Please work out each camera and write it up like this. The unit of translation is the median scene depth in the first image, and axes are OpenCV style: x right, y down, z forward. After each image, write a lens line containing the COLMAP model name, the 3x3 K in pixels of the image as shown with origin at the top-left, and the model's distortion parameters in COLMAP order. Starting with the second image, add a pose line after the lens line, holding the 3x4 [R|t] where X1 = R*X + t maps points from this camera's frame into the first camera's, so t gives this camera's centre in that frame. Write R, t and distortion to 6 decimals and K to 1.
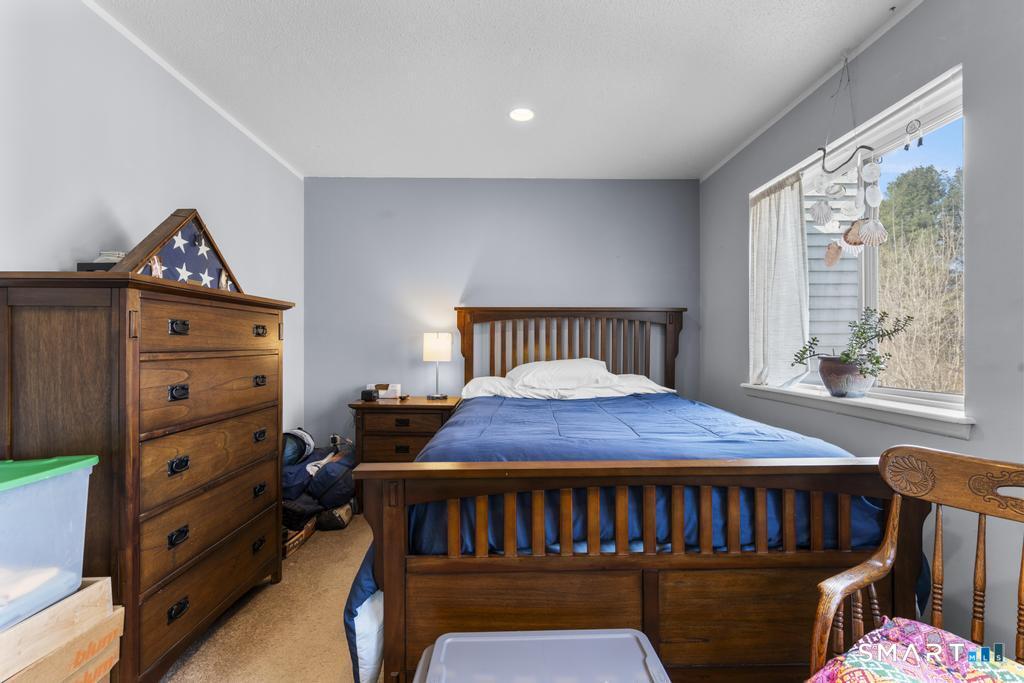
lens RADIAL K [[462.0, 0, 510.6], [0, 462.0, 346.5], [0, 0, 1]] dist [-0.007434, 0.004471]
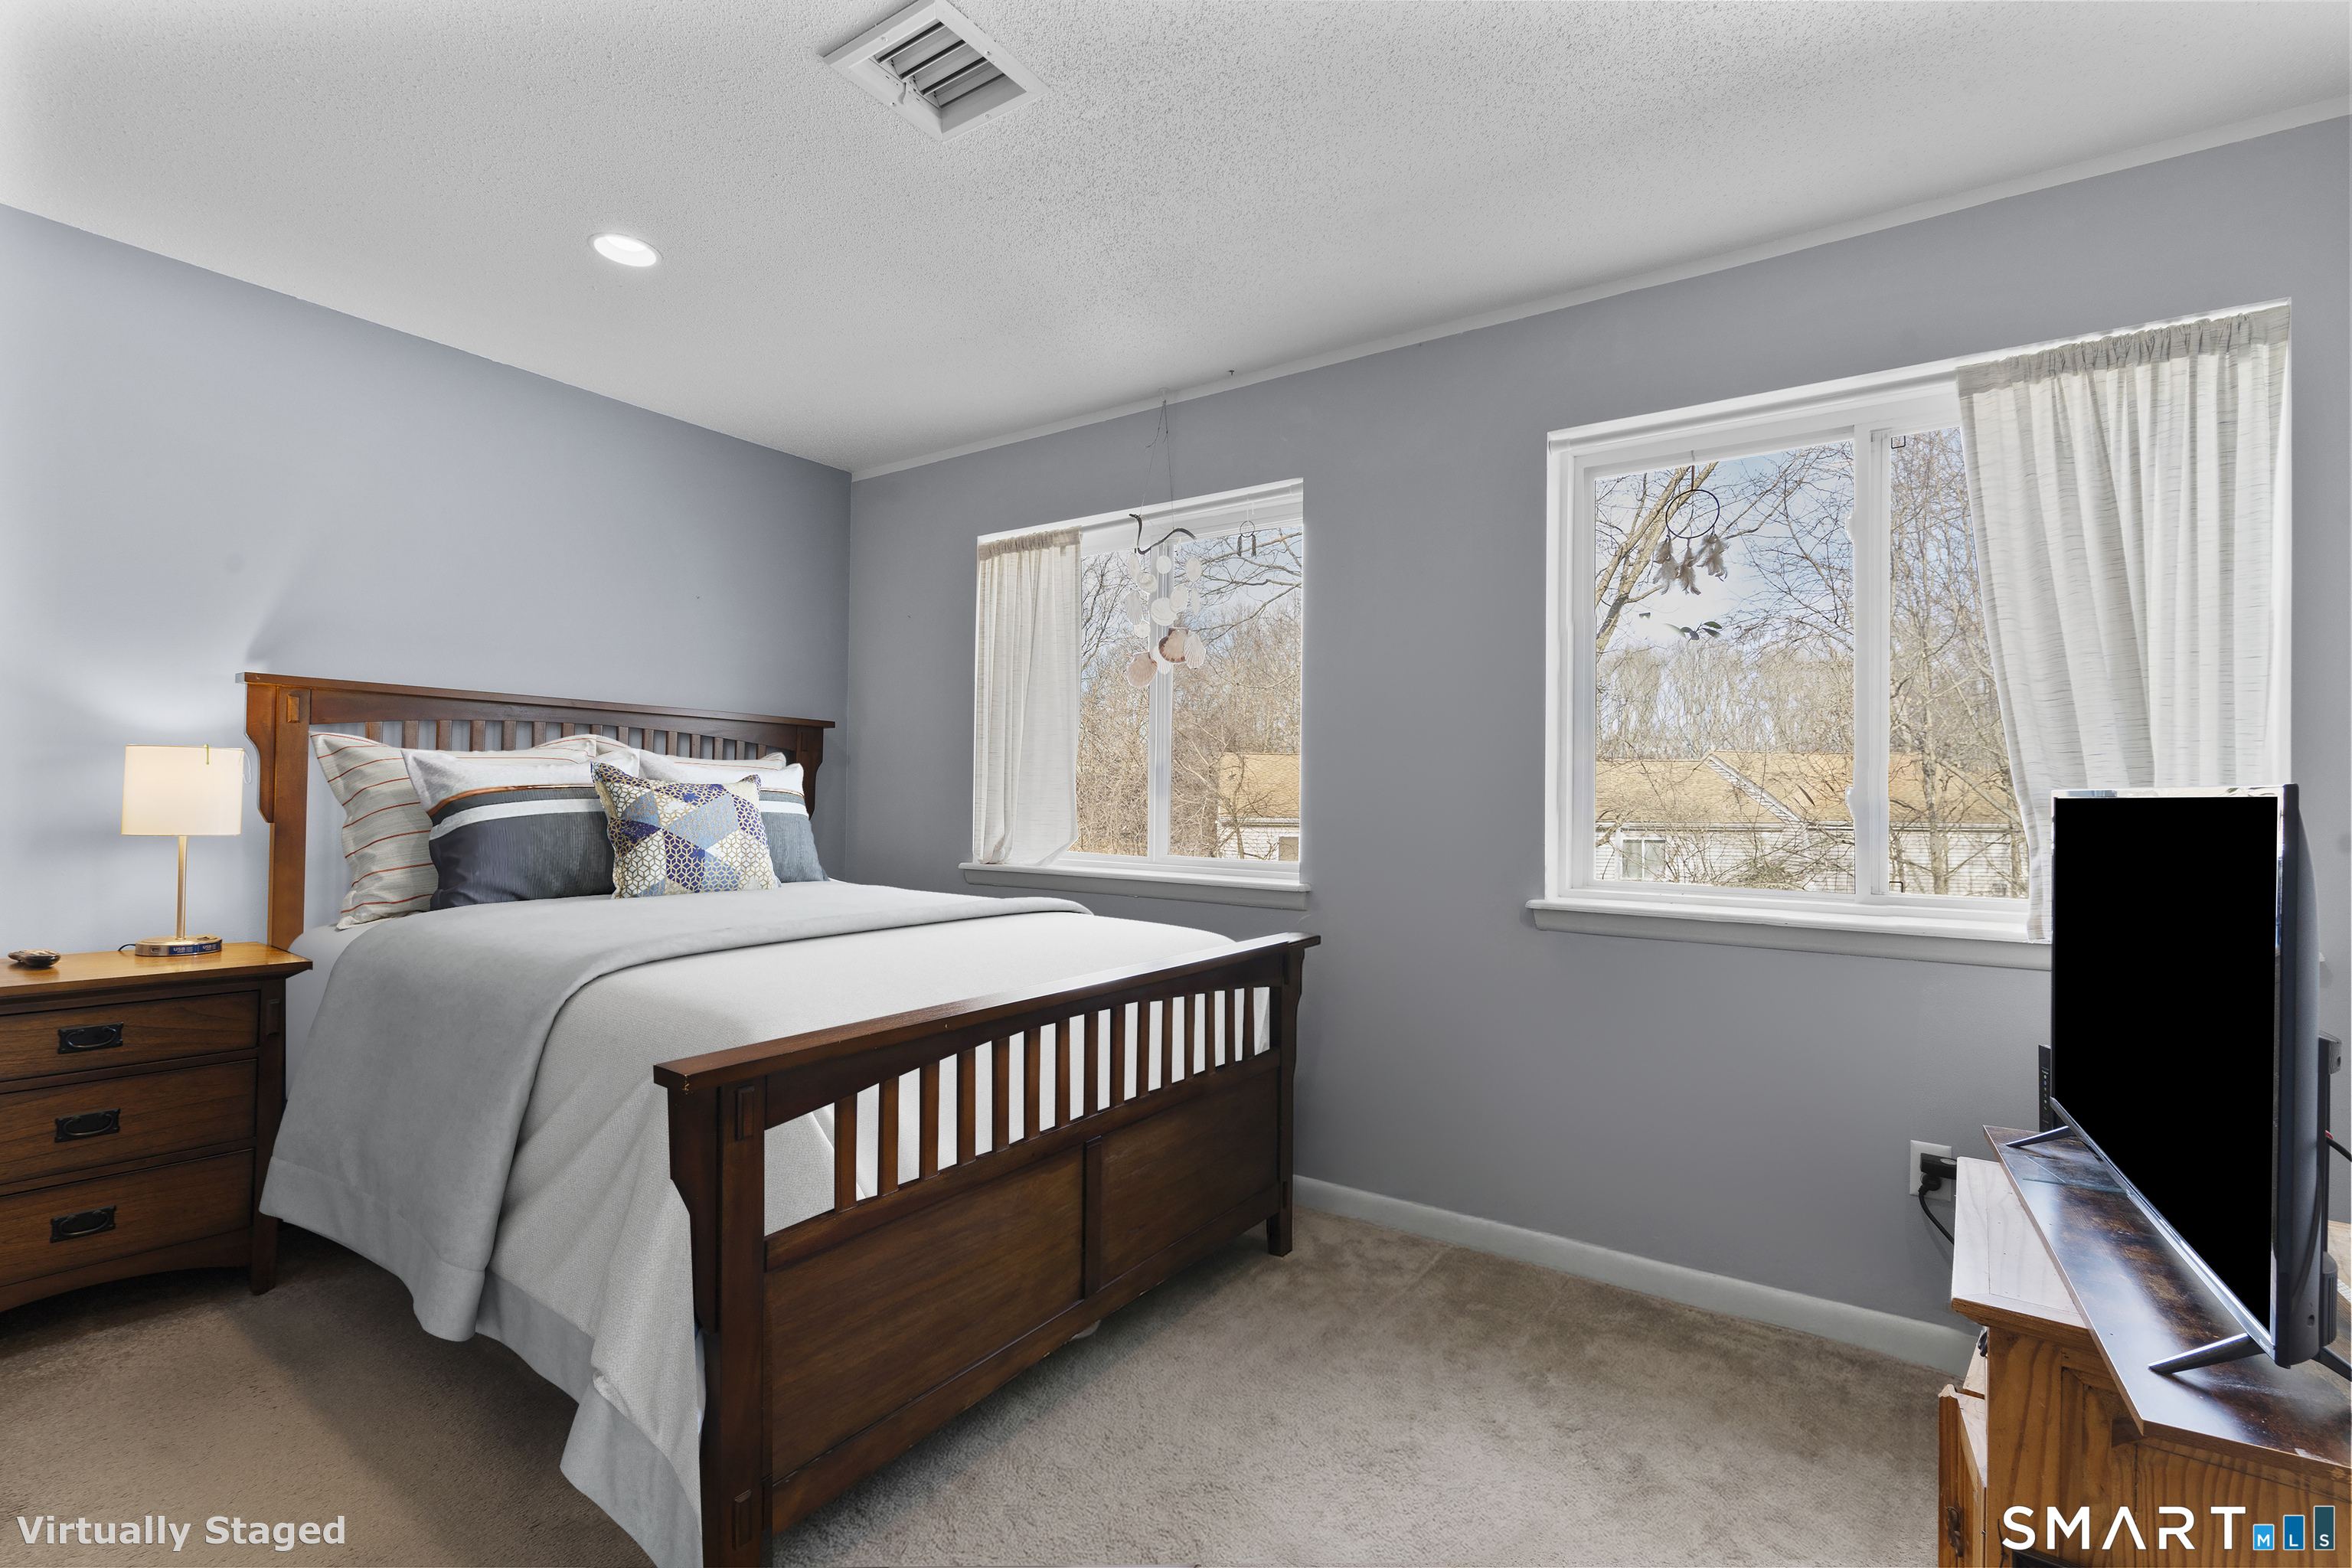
lens RADIAL K [[1061.2, 0, 1174.2], [0, 1061.2, 789.4], [0, 0, 1]] dist [-0.007434, 0.004471]
pose [[0.583829, 0.015672, 0.811725, -0.437806], [-0.011767, 0.999872, -0.010841, -0.000104], [-0.811791, -0.003222, 0.583939, 0.014795]]
